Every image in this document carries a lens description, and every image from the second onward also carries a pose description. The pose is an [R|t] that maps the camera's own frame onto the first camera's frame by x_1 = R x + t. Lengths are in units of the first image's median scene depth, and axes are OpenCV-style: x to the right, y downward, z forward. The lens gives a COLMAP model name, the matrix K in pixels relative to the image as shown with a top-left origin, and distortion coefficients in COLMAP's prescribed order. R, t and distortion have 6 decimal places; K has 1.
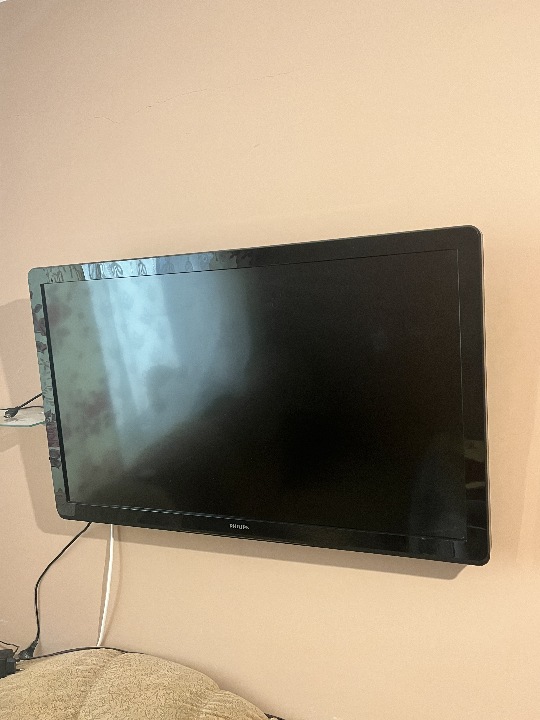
lens RADIAL K [[601.2, 0, 270.0], [0, 601.2, 360.0], [0, 0, 1]] dist [-0.002709, -0.000836]
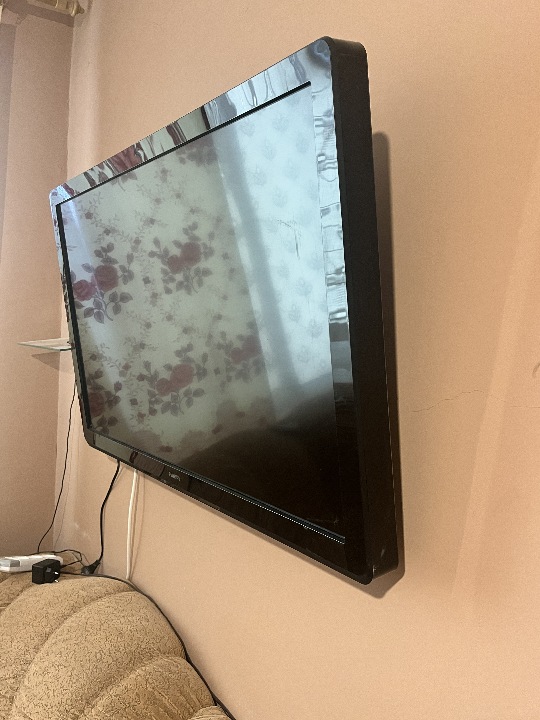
lens RADIAL K [[601.2, 0, 270.0], [0, 601.2, 360.0], [0, 0, 1]] dist [-0.002709, -0.000836]
pose [[0.845883, 0.074774, -0.528101, 0.270599], [-0.049589, 0.996861, 0.061718, 0.029945], [0.531059, -0.026019, 0.846935, 0.199065]]
